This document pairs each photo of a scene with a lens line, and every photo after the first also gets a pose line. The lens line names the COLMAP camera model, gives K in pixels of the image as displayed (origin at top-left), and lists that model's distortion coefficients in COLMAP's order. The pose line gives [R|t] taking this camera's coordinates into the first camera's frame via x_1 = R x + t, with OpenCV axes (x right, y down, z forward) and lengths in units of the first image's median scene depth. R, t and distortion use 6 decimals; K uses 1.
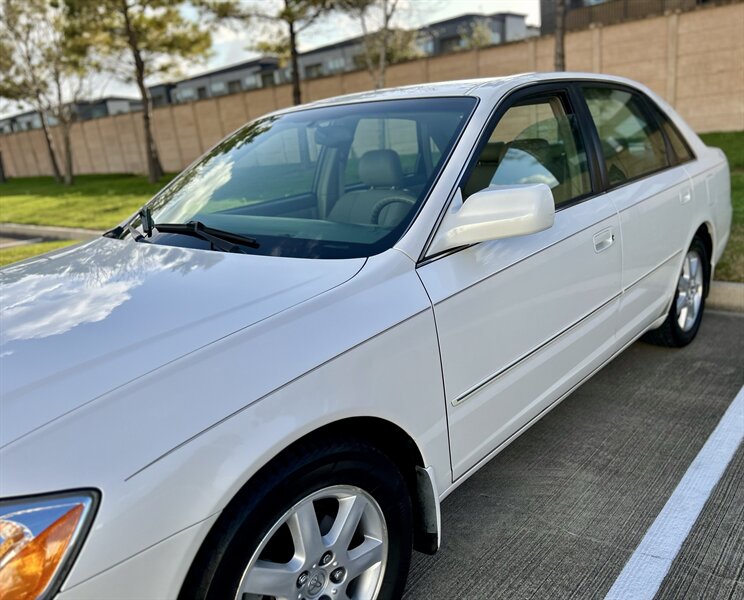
lens RADIAL K [[607.2, 0, 397.9], [0, 607.2, 298.2], [0, 0, 1]] dist [0.016143, -0.008580]
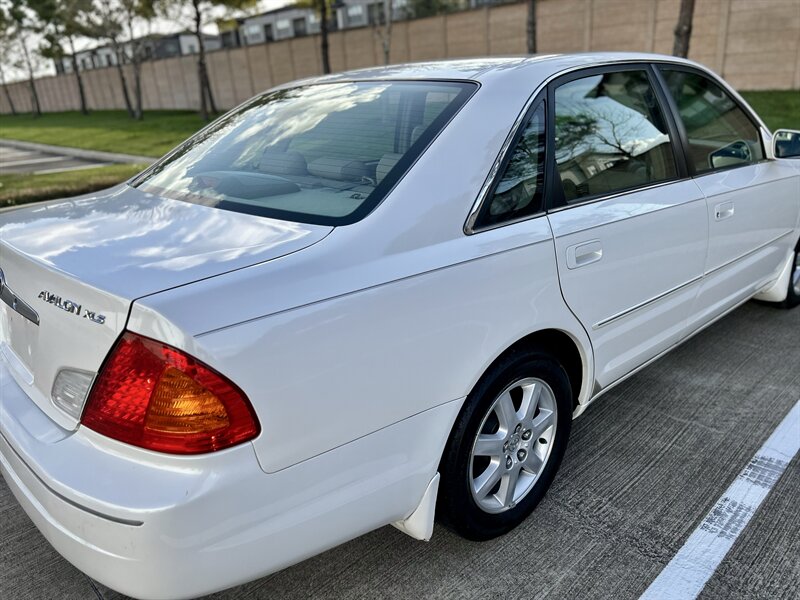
lens RADIAL K [[604.8, 0, 400.0], [0, 604.8, 300.0], [0, 0, 1]] dist [0.044511, -0.055671]
pose [[0.993773, 0.060814, -0.093363, 0.122598], [-0.051903, 0.994116, 0.095072, 0.028335], [0.098596, -0.089635, 0.991083, -0.190936]]
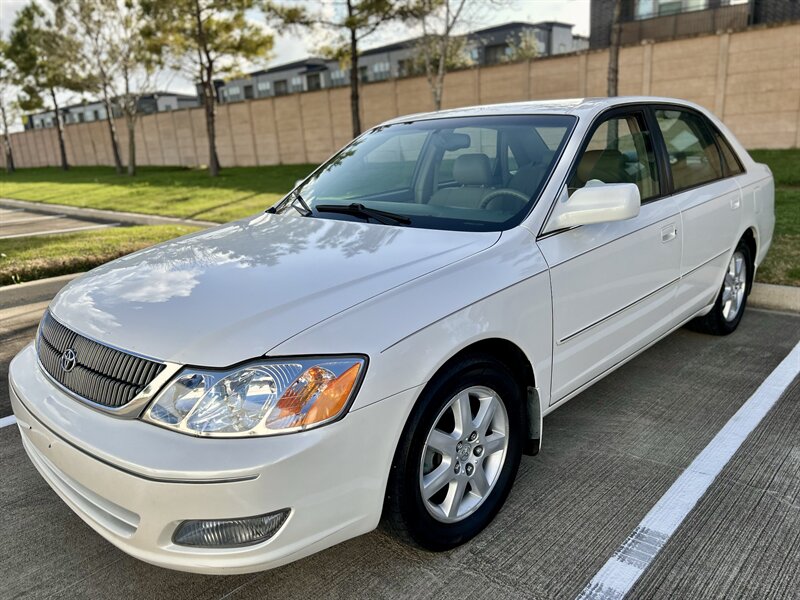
lens RADIAL K [[604.8, 0, 400.0], [0, 604.8, 300.0], [0, 0, 1]] dist [0.044511, -0.055671]
pose [[0.997747, 0.050609, -0.044044, -0.026178], [-0.050753, 0.998709, -0.002171, 0.012665], [0.043877, 0.004401, 0.999027, -0.047236]]
